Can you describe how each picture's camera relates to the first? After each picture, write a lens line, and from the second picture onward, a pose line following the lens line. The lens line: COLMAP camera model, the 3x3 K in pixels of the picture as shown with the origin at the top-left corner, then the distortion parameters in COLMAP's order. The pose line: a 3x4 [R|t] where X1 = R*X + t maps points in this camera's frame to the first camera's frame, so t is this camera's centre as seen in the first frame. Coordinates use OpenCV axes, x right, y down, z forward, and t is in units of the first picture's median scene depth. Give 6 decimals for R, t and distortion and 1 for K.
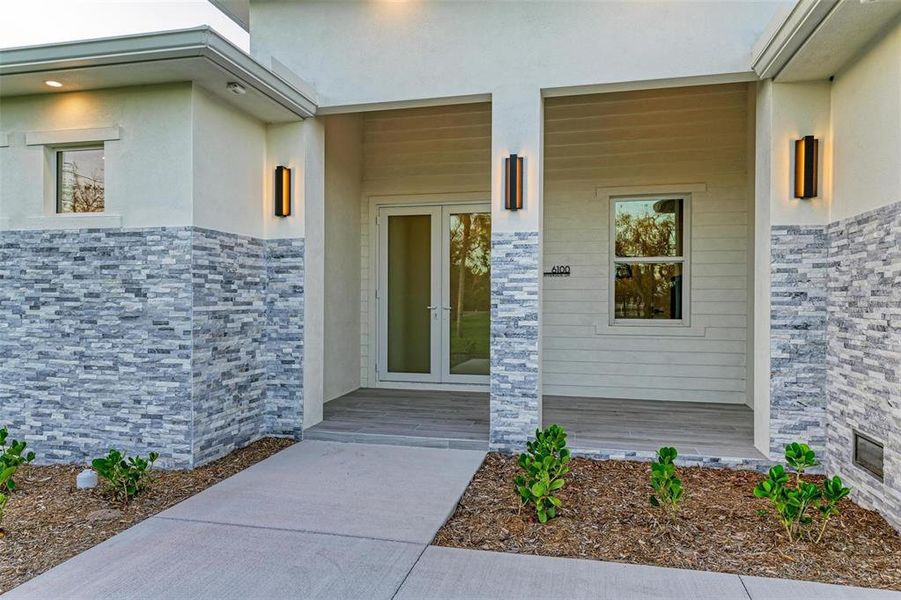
lens RADIAL K [[576.7, 0, 455.8], [0, 576.7, 301.9], [0, 0, 1]] dist [0.020564, -0.009650]
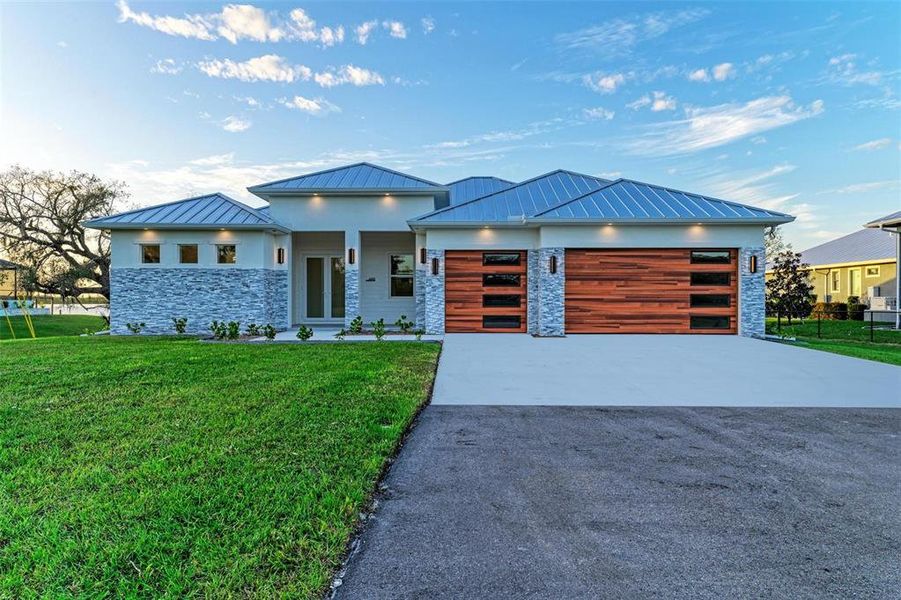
lens RADIAL K [[576.7, 0, 457.0], [0, 576.7, 296.8], [0, 0, 1]] dist [0.020564, -0.009650]
pose [[0.973339, -0.002815, 0.229355, -0.085637], [0.004469, 0.999968, -0.006695, 0.076361], [-0.229329, 0.007542, 0.973320, -2.674312]]
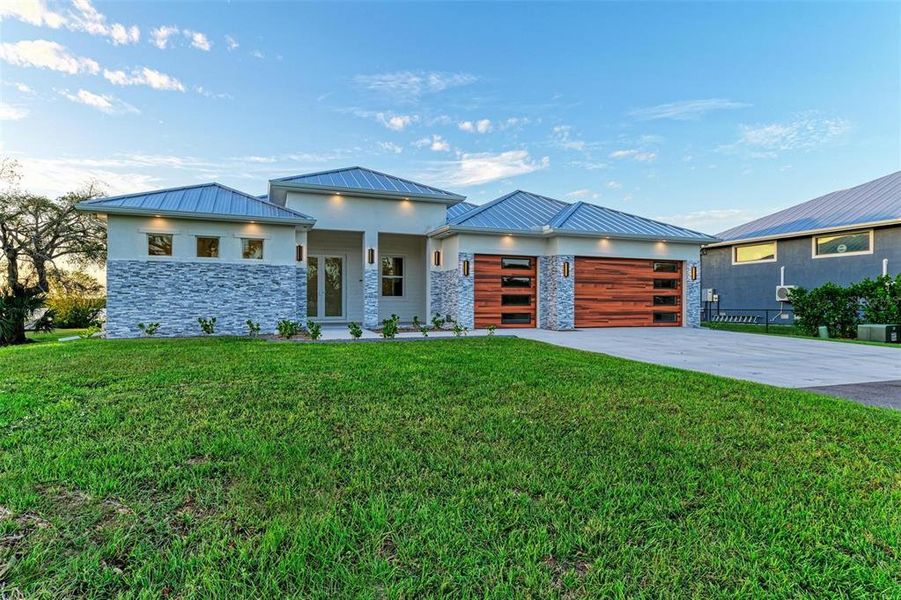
lens RADIAL K [[496.1, 0, 454.6], [0, 496.1, 303.8], [0, 0, 1]] dist [0.030508, -0.013266]
pose [[0.819152, -0.001694, 0.573574, -1.296441], [0.003352, 0.999993, -0.001833, 0.107114], [-0.573566, 0.003424, 0.819152, -1.930508]]
